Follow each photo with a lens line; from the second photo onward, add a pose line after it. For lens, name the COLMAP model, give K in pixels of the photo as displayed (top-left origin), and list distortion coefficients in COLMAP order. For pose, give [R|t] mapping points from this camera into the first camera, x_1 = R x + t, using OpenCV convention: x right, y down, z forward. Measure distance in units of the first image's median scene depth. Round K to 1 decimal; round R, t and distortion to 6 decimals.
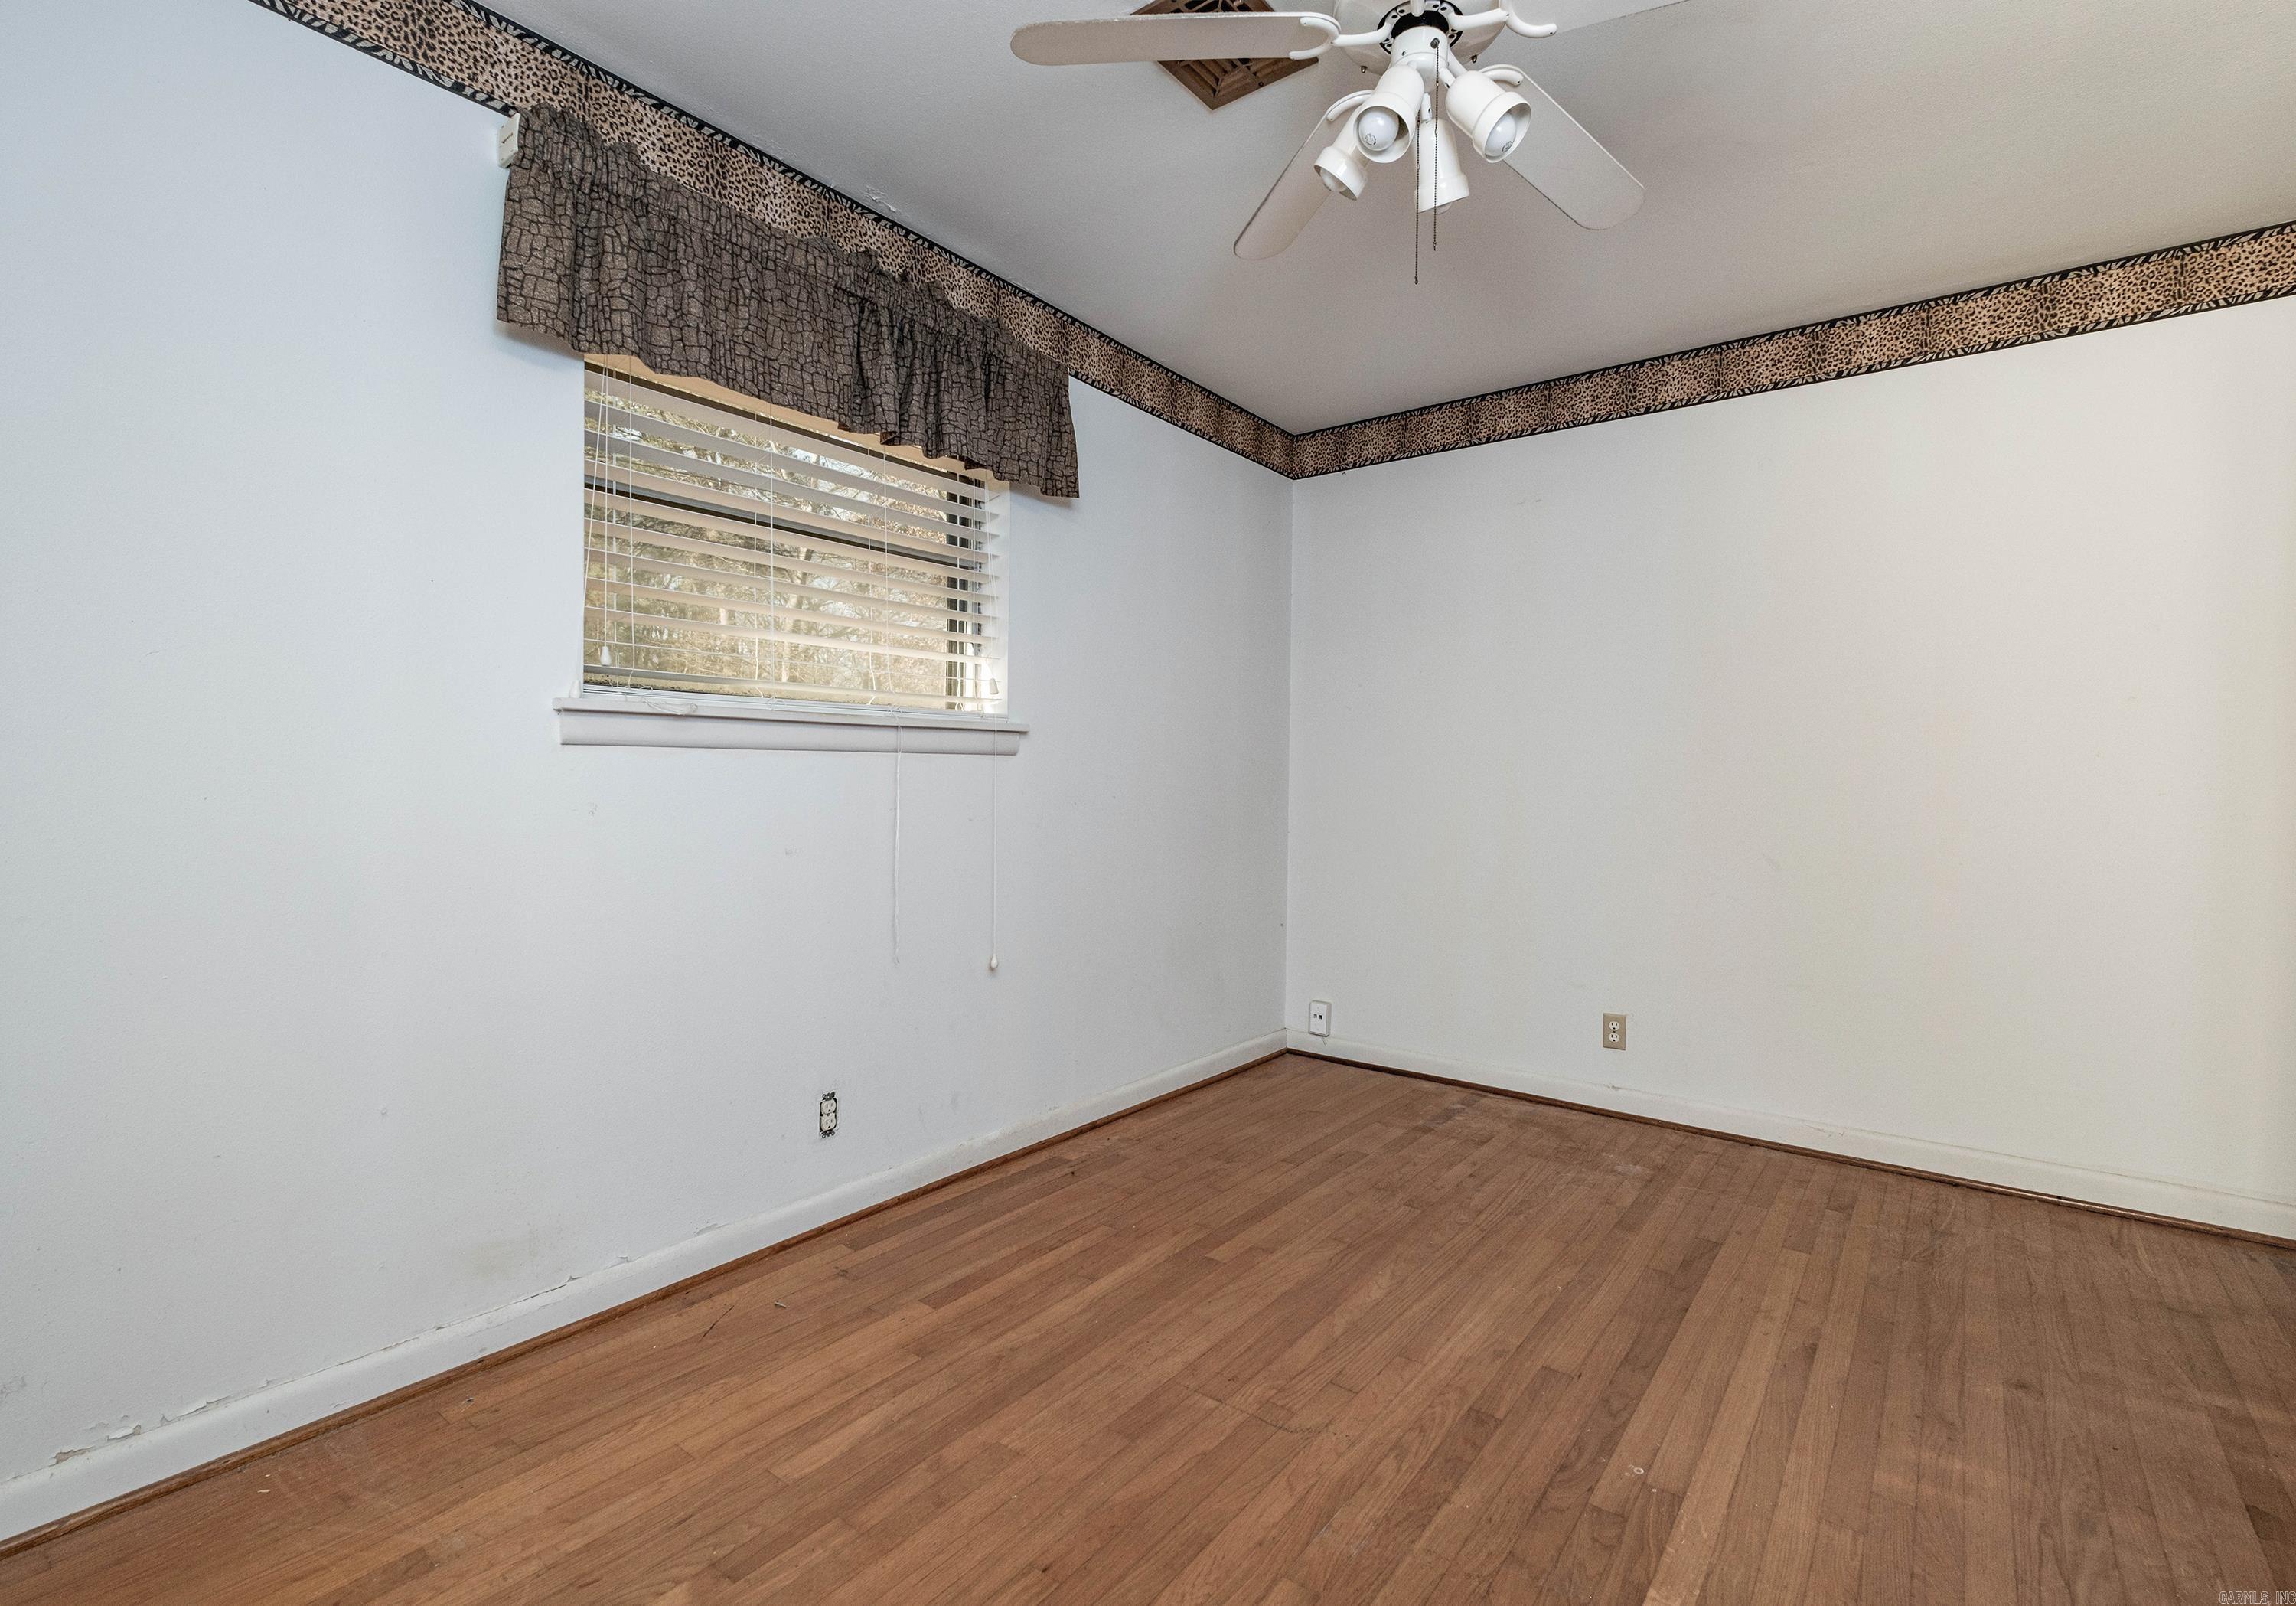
lens RADIAL K [[1030.2, 0, 1219.3], [0, 1030.2, 801.6], [0, 0, 1]] dist [0.002085, -0.000767]
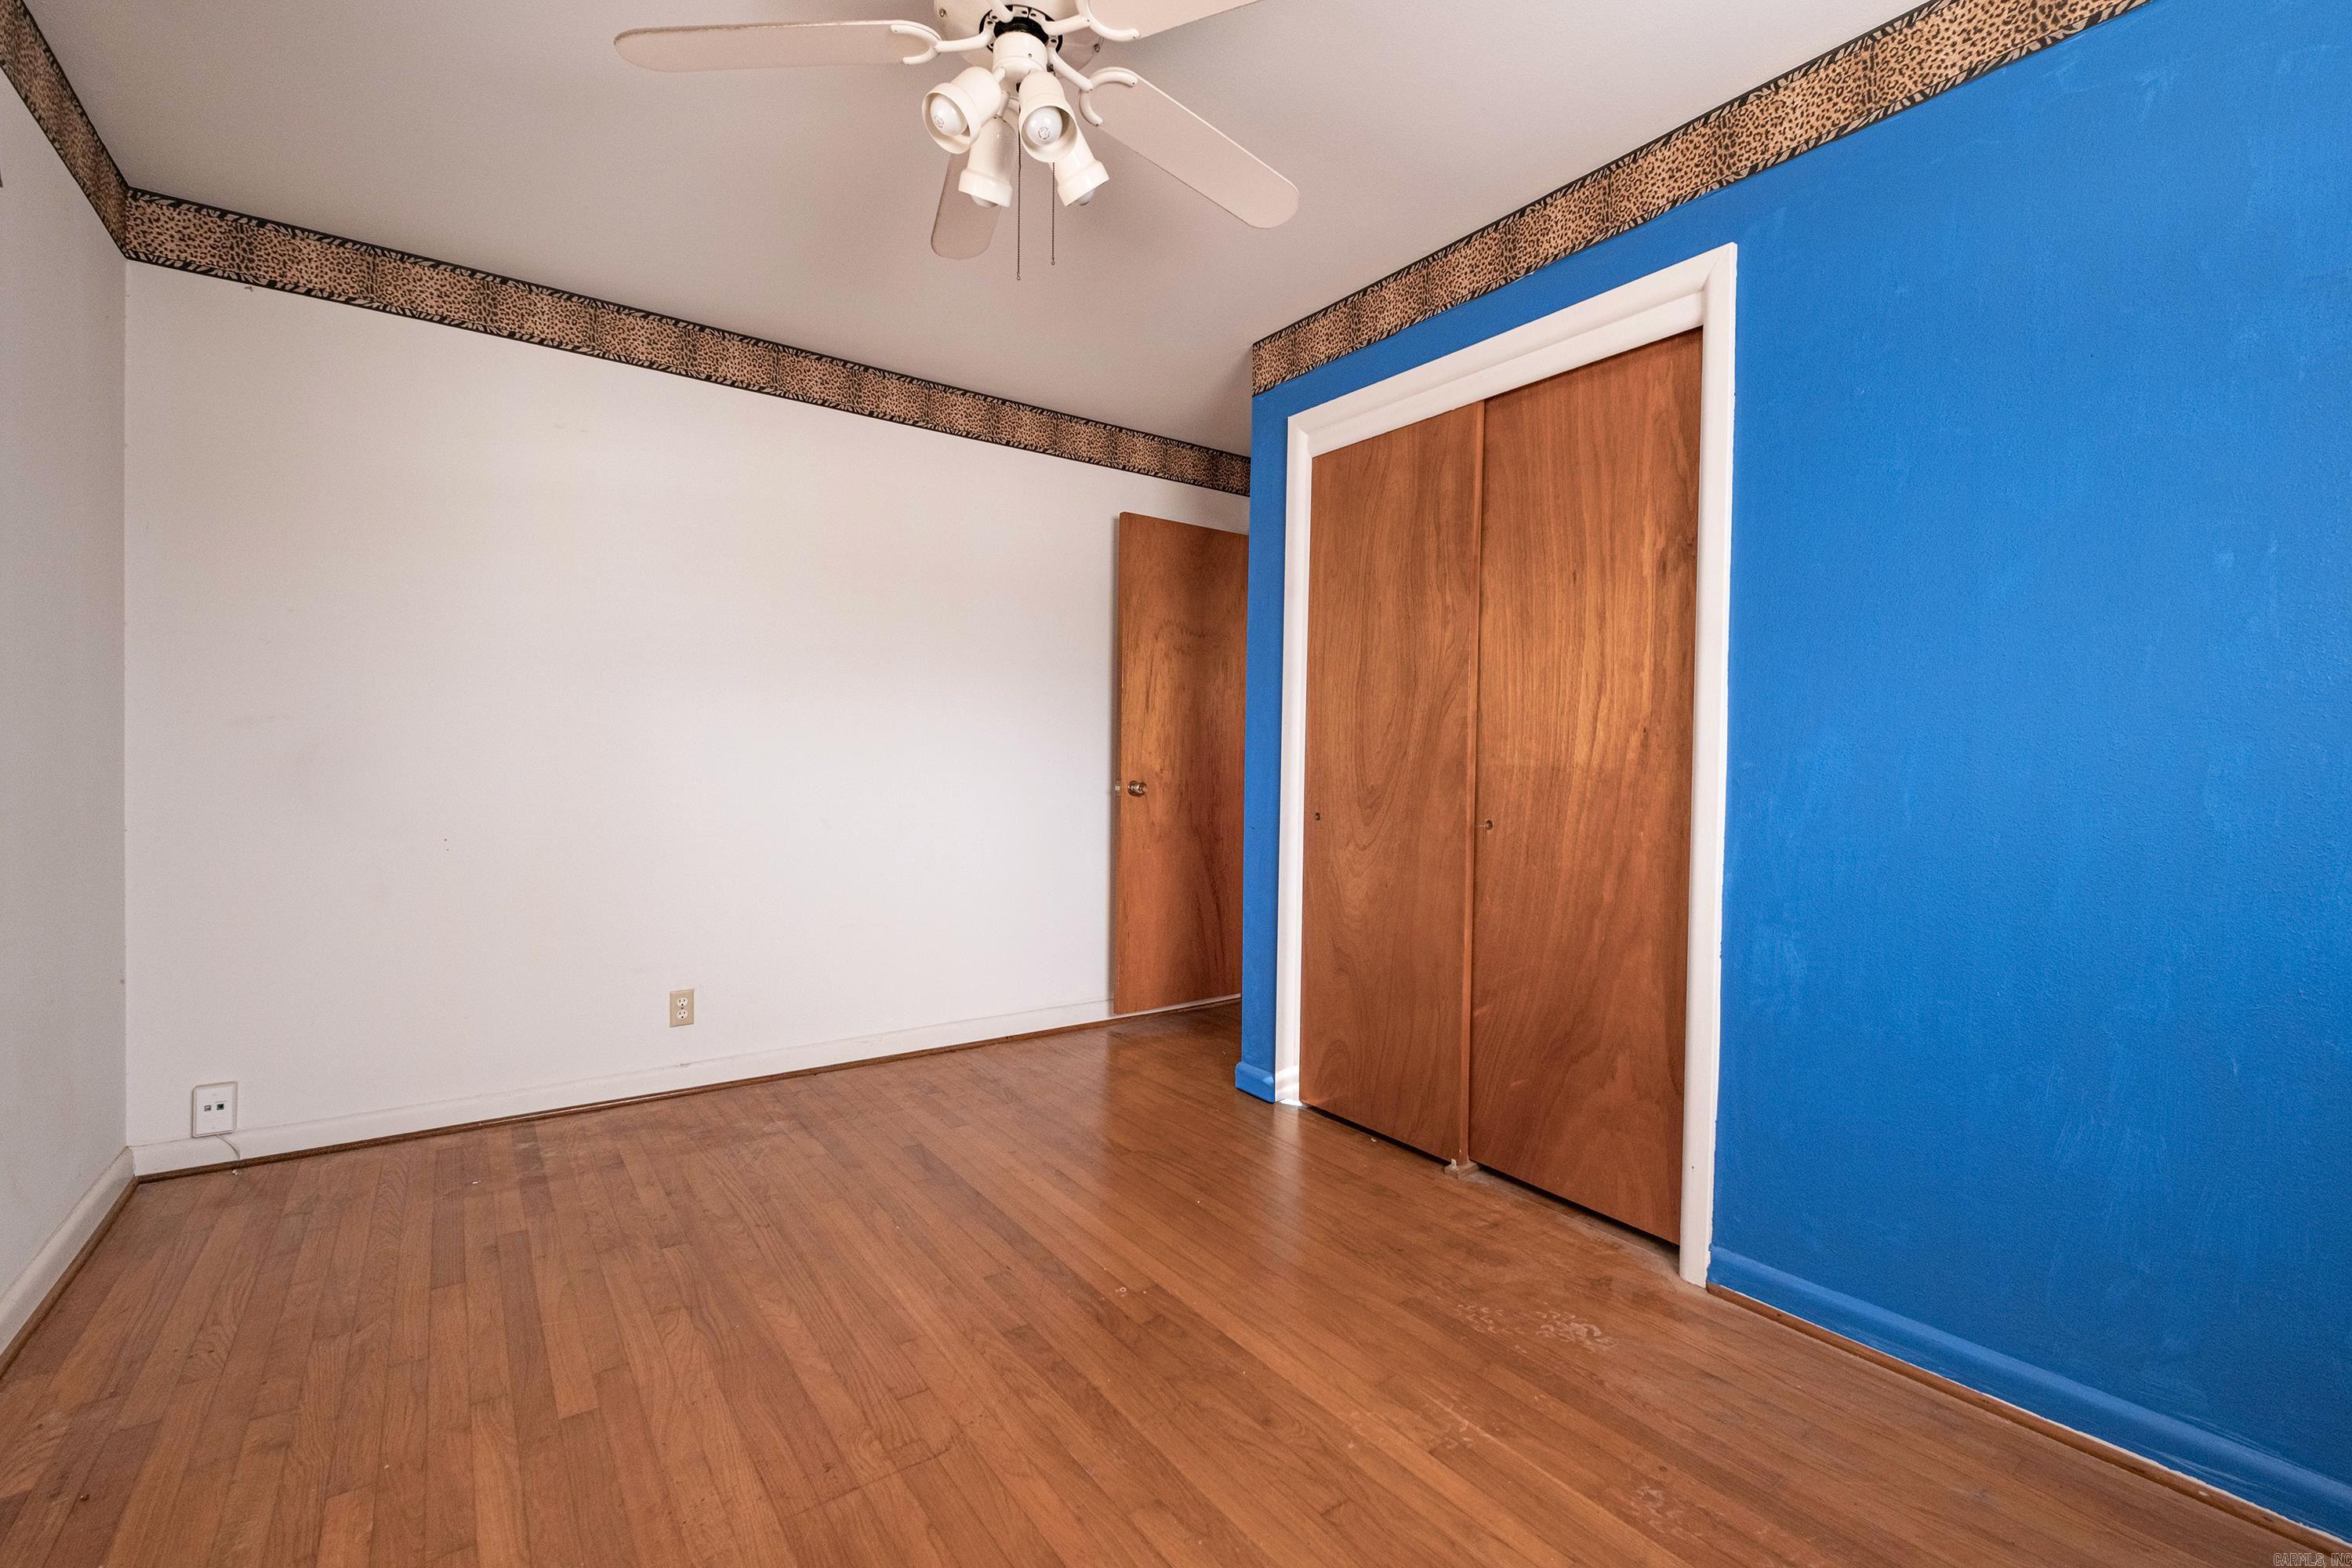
lens RADIAL K [[1007.9, 0, 1166.4], [0, 1007.9, 782.5], [0, 0, 1]] dist [0.003828, -0.004561]
pose [[0.325140, -0.030769, 0.945165, -0.484578], [0.011955, 0.999524, 0.028426, -0.015297], [-0.945590, 0.002057, 0.325354, 0.343576]]
